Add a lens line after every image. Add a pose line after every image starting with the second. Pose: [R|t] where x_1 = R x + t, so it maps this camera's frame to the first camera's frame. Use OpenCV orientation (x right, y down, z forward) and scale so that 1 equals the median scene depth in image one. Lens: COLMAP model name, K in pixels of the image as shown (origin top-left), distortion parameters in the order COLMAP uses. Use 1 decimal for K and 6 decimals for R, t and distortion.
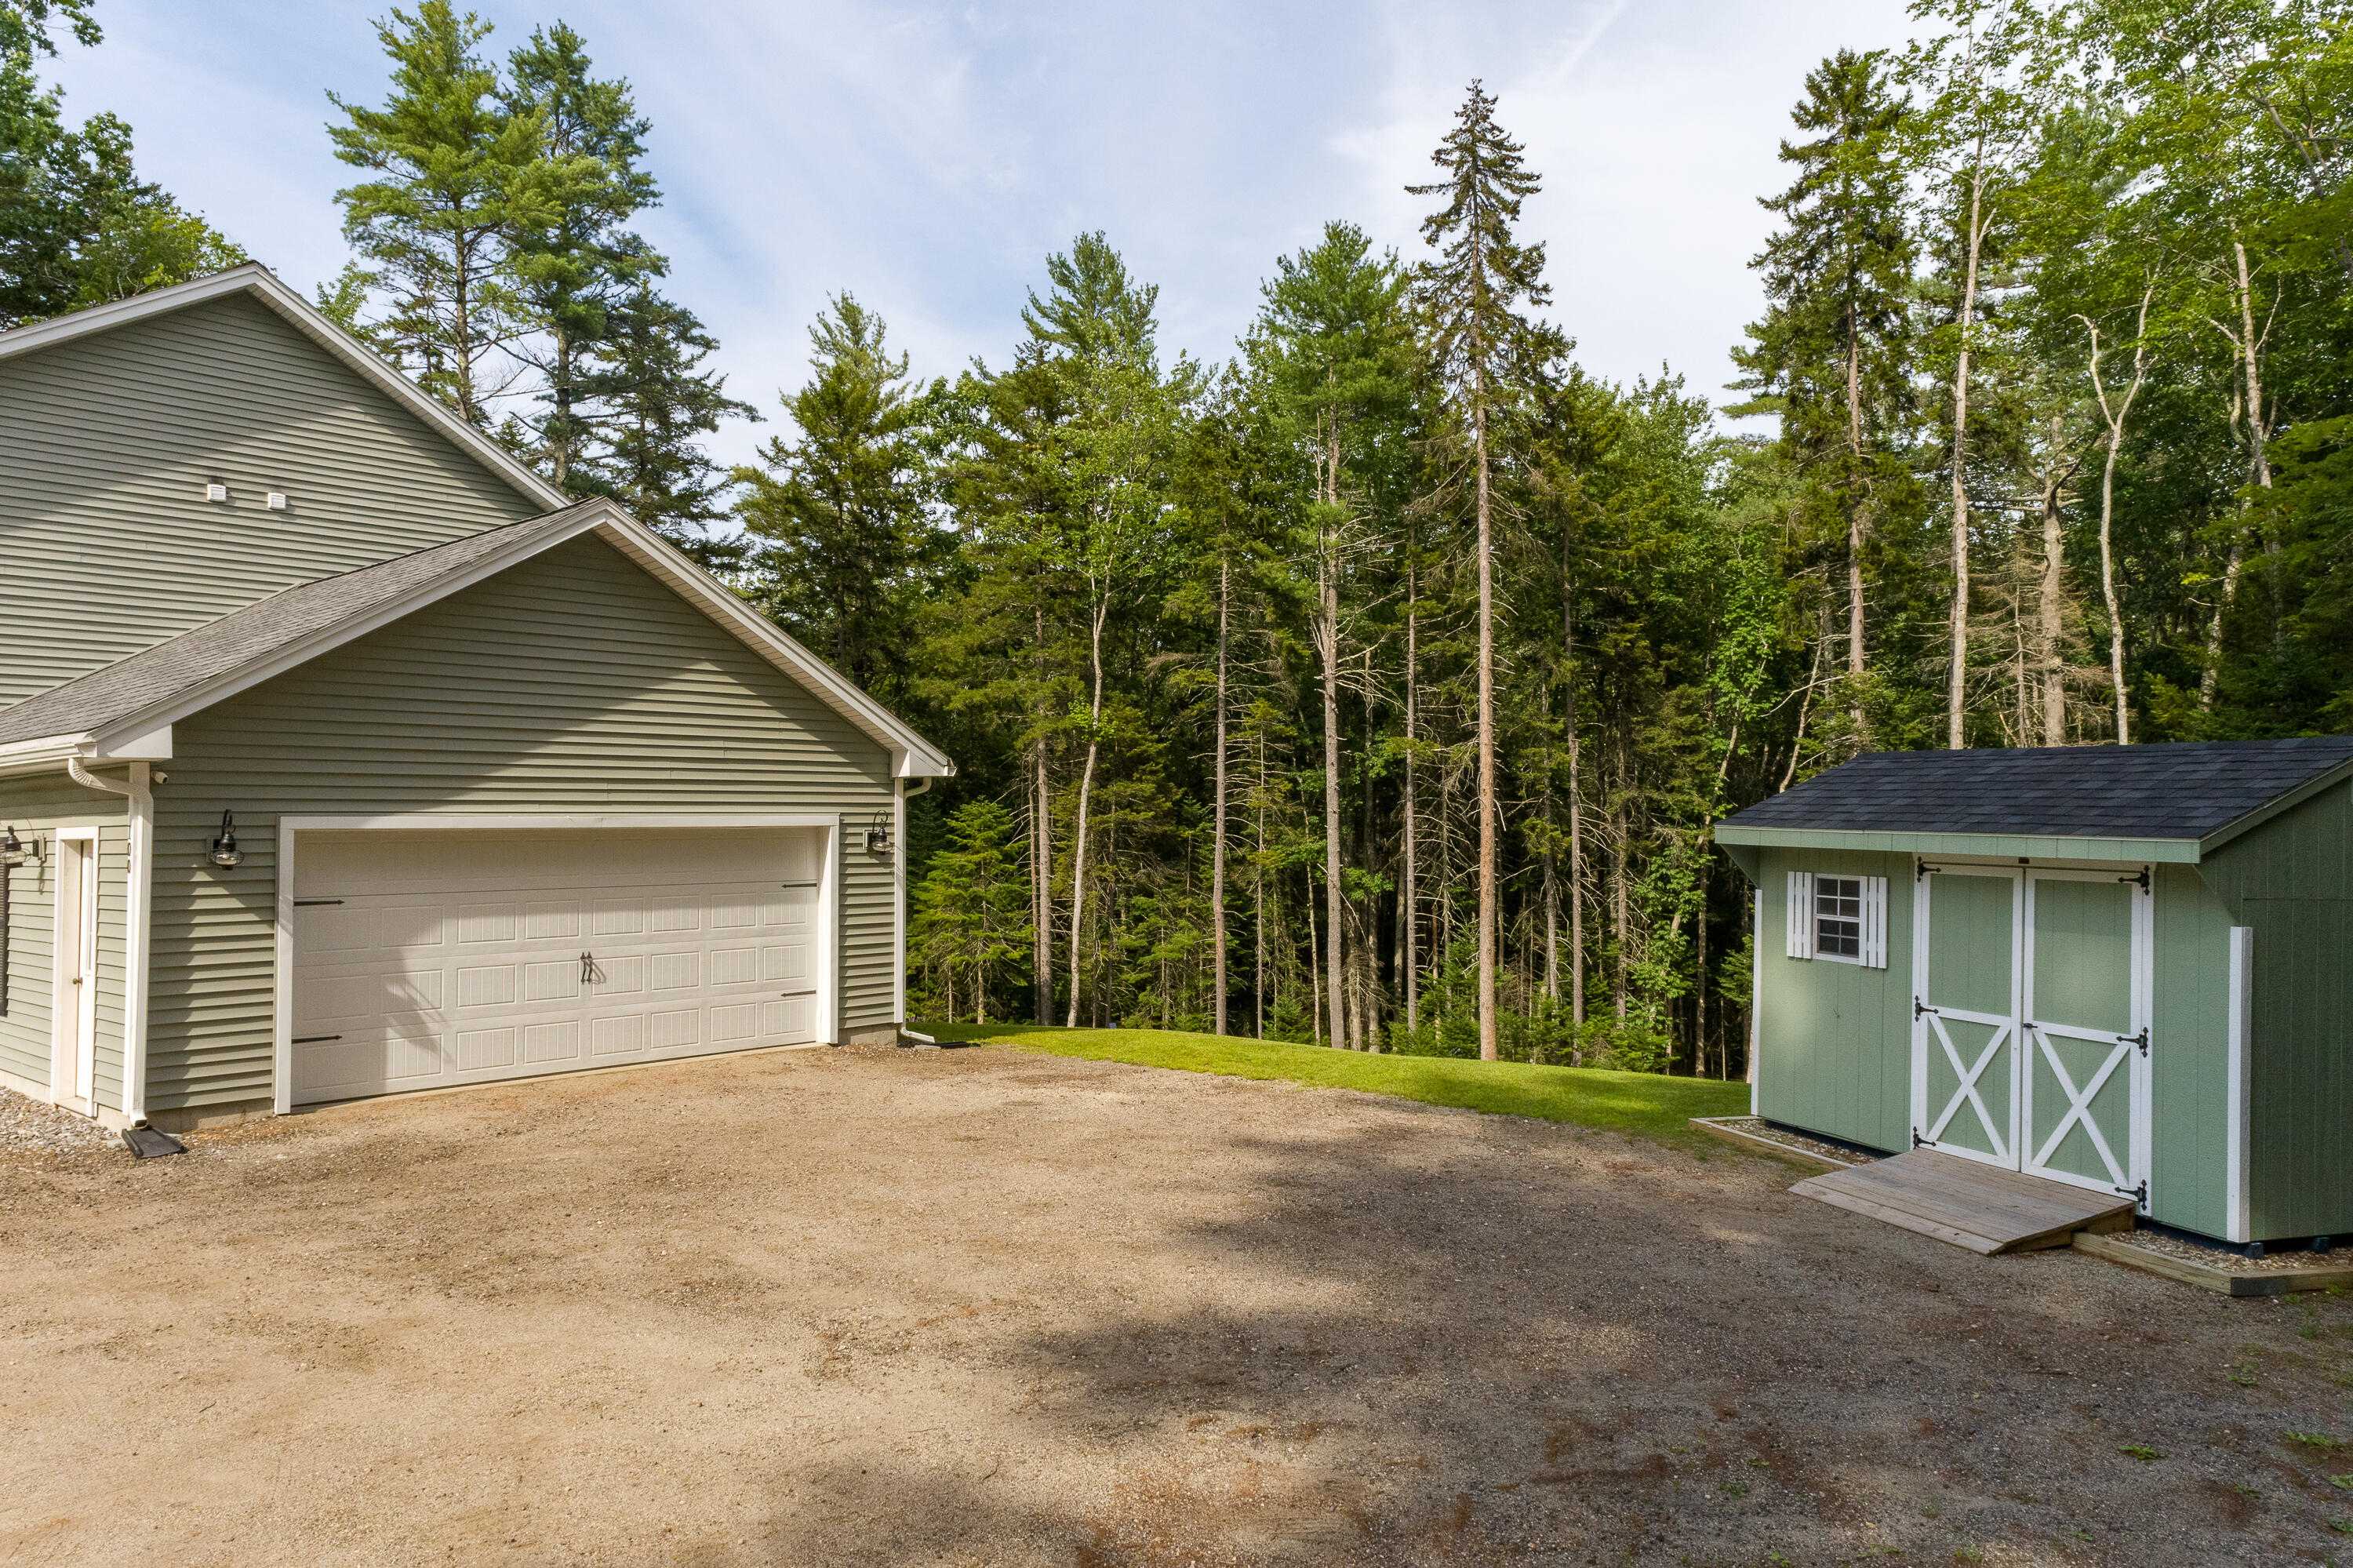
lens RADIAL K [[1586.7, 0, 1176.5], [0, 1586.7, 784.0], [0, 0, 1]] dist [0.035086, -0.000853]
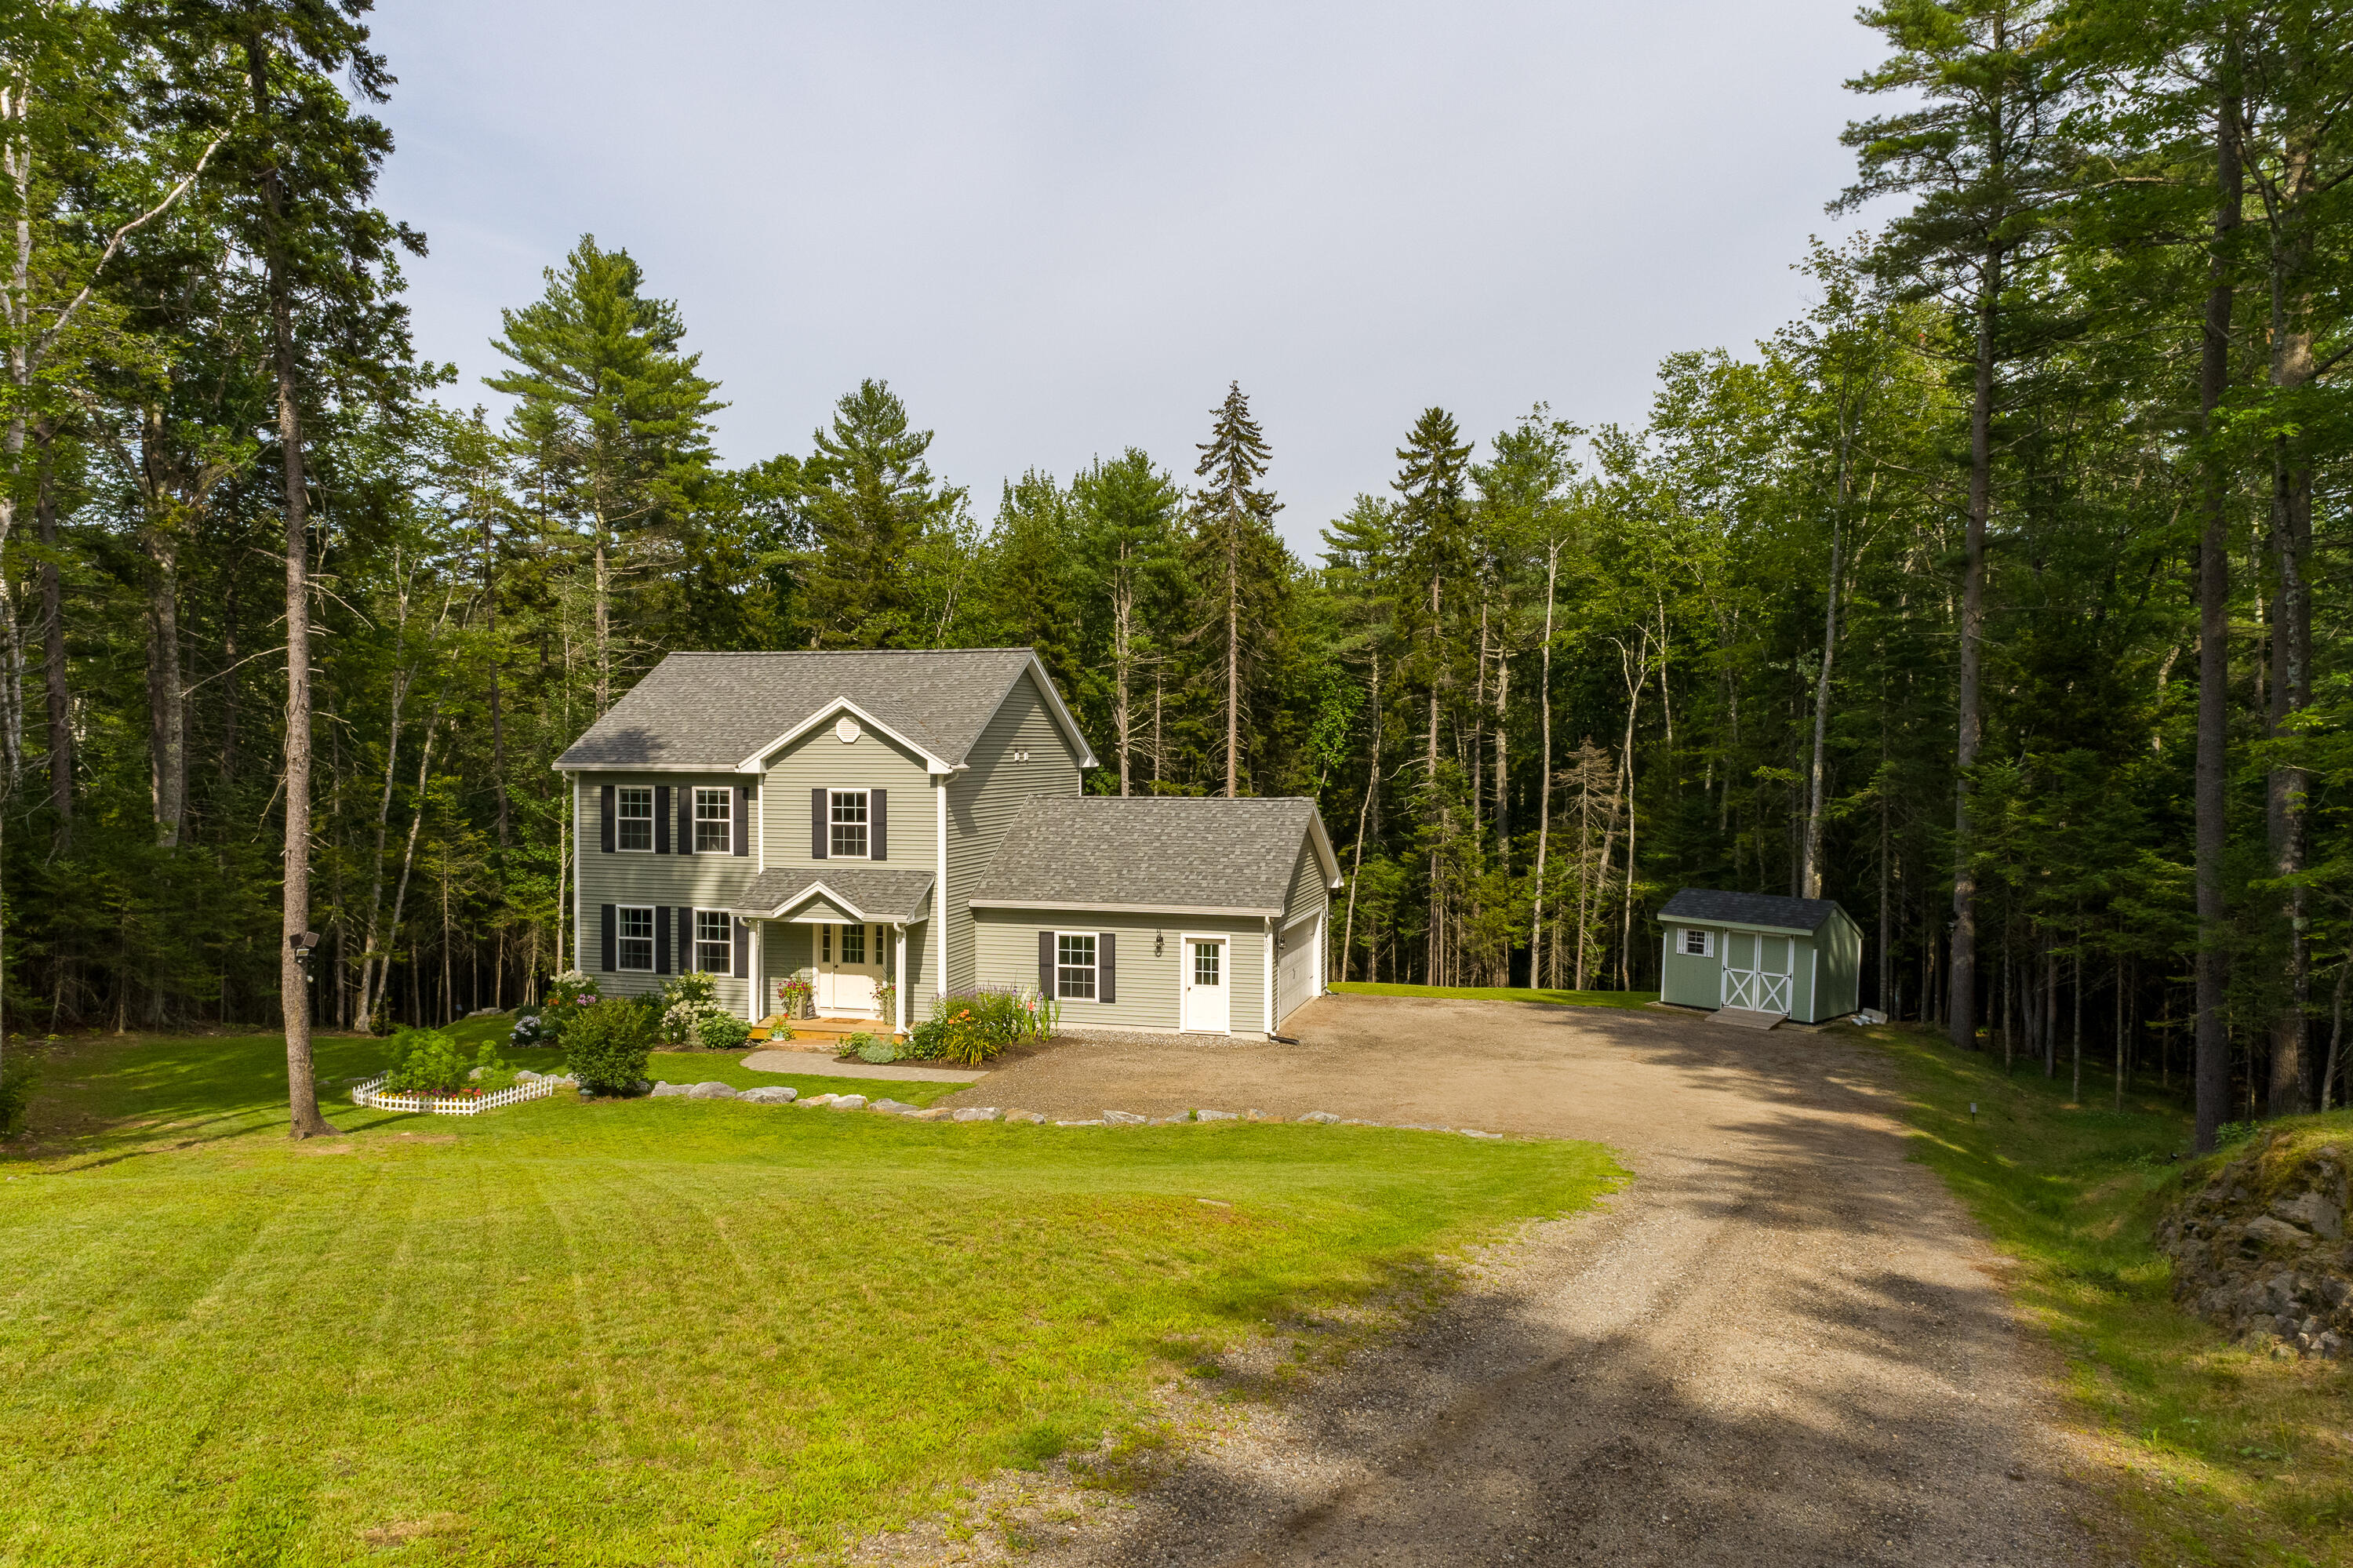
lens RADIAL K [[1581.4, 0, 1169.4], [0, 1581.4, 770.1], [0, 0, 1]] dist [0.032192, -0.000418]
pose [[0.895942, 0.004521, 0.444148, -0.587291], [-0.023556, 0.999025, 0.037347, -0.107465], [-0.443546, -0.043923, 0.895175, -0.425886]]
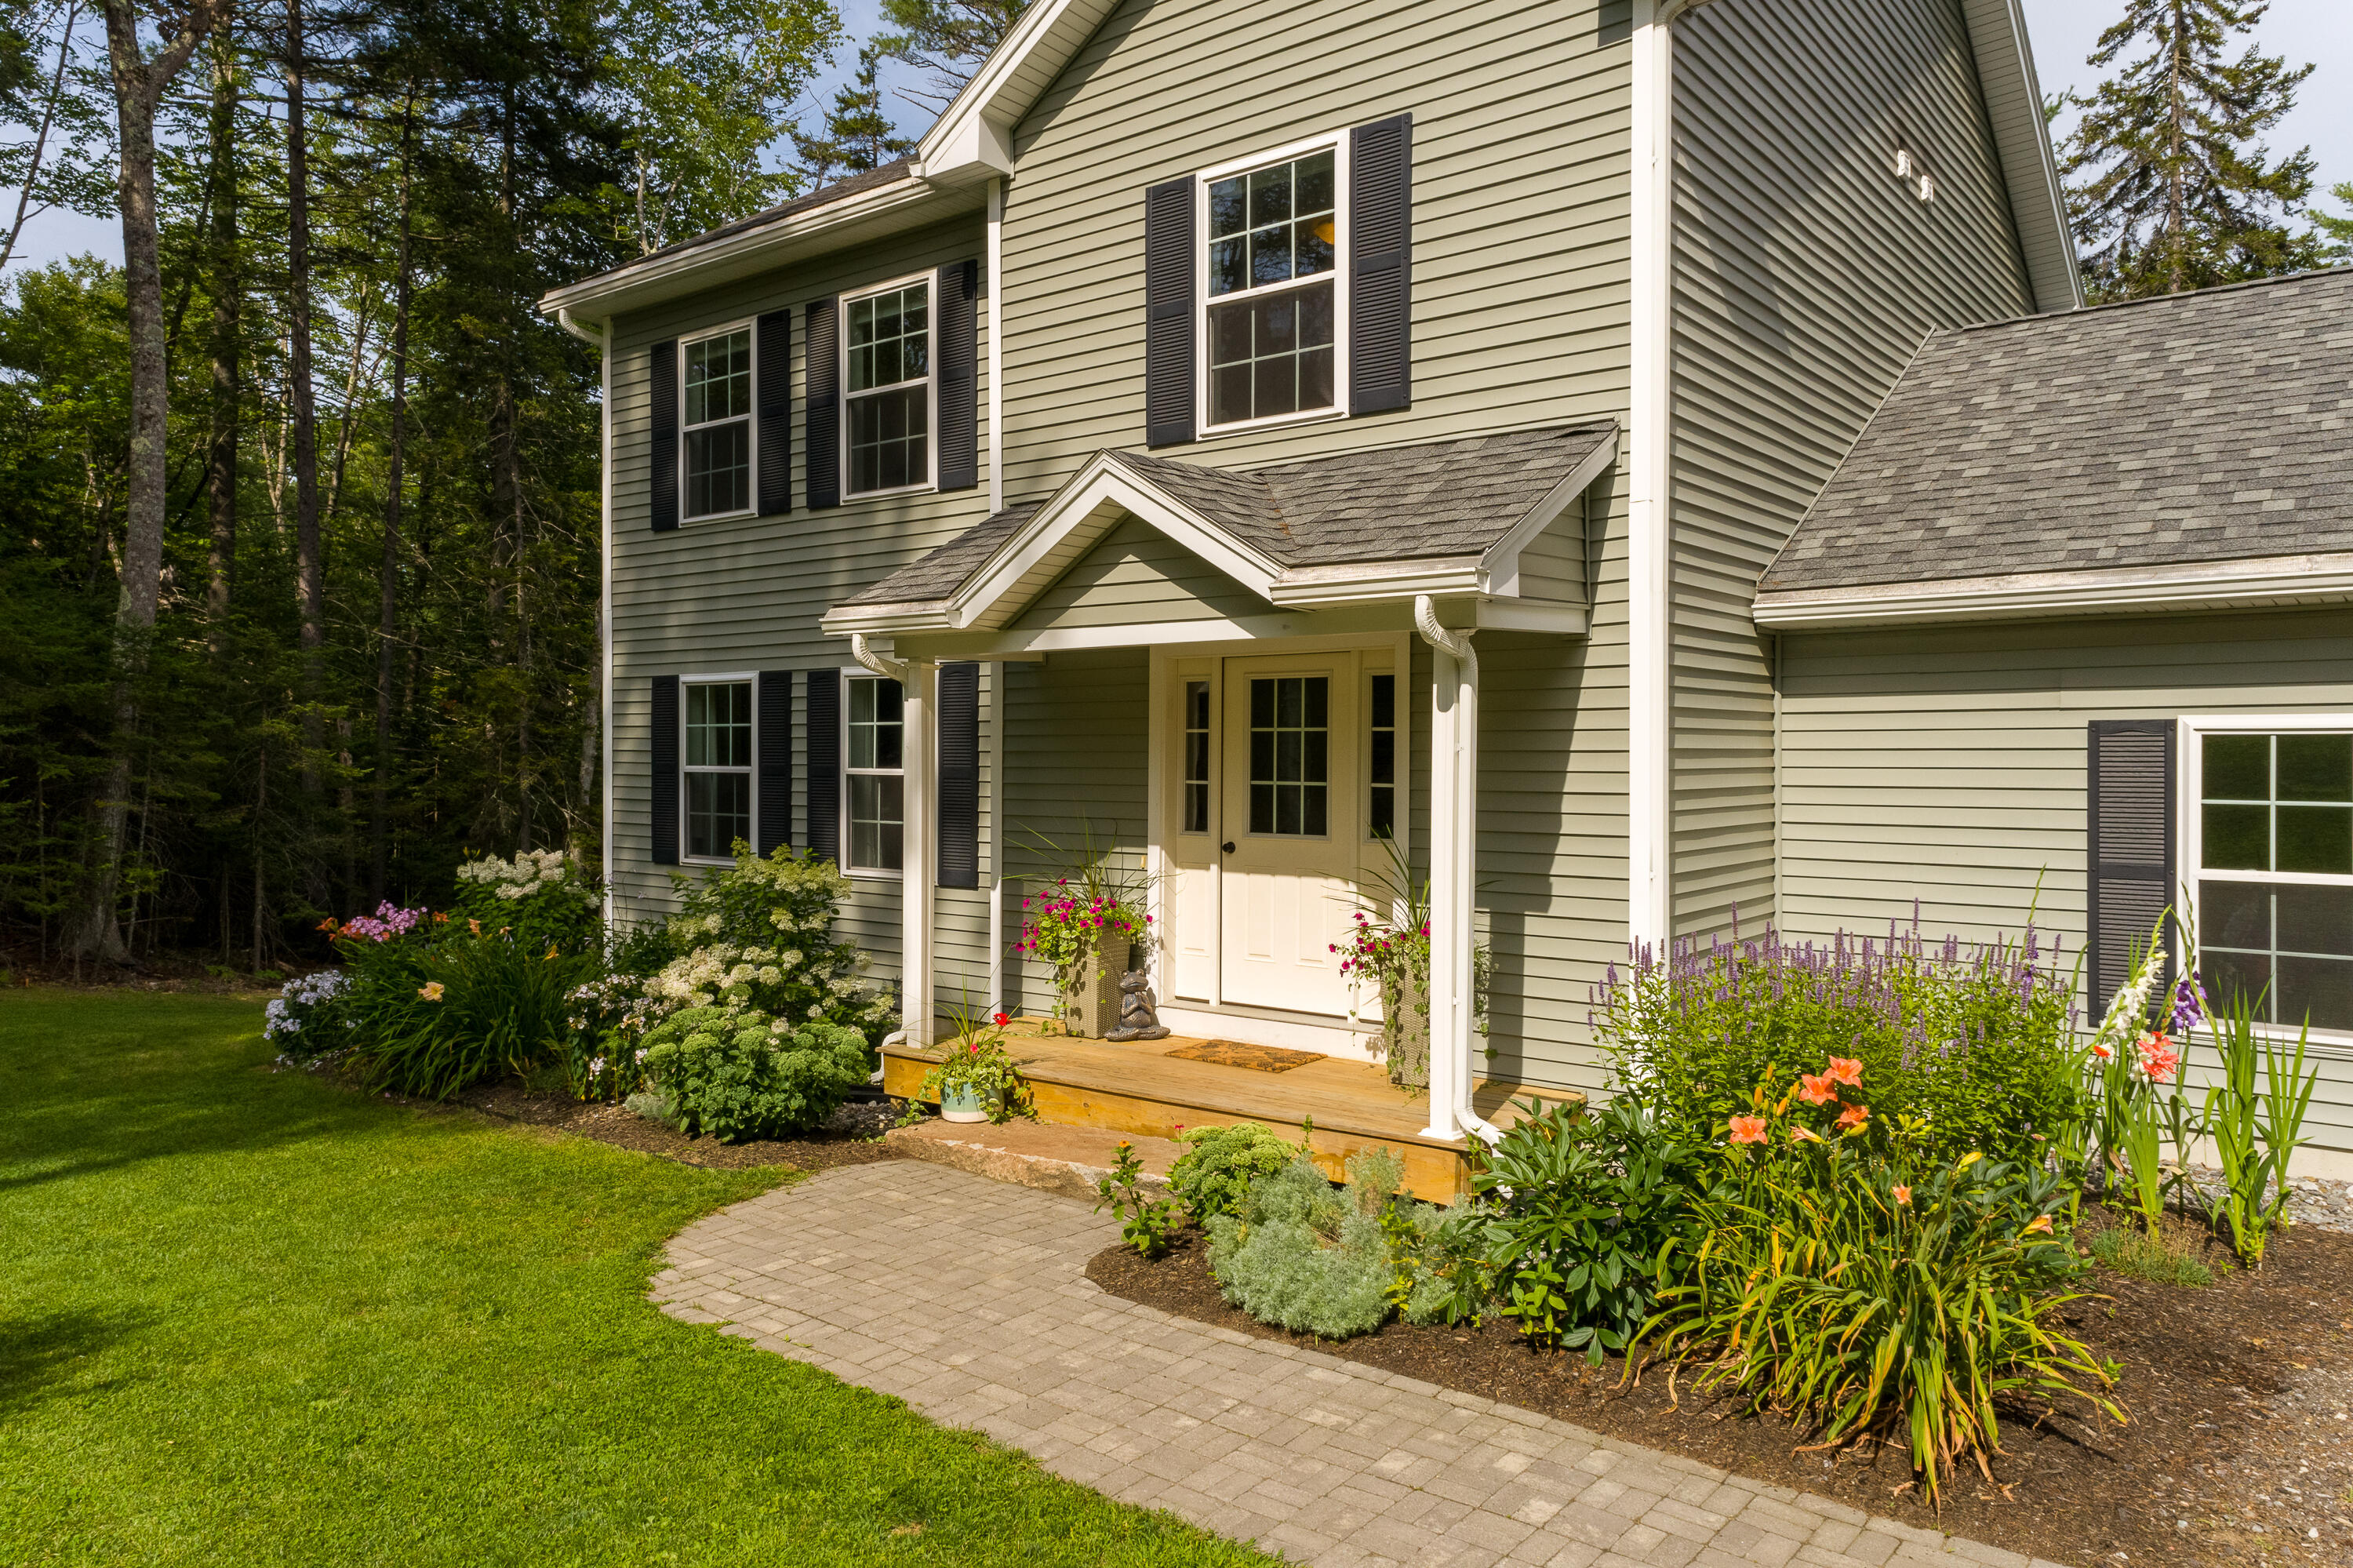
lens RADIAL K [[1581.4, 0, 1169.4], [0, 1581.4, 770.1], [0, 0, 1]] dist [0.032192, -0.000418]
pose [[0.998141, 0.008705, 0.060328, -0.397589], [-0.010955, 0.999253, 0.037065, 0.010738], [-0.059961, -0.037657, 0.997490, 0.166988]]
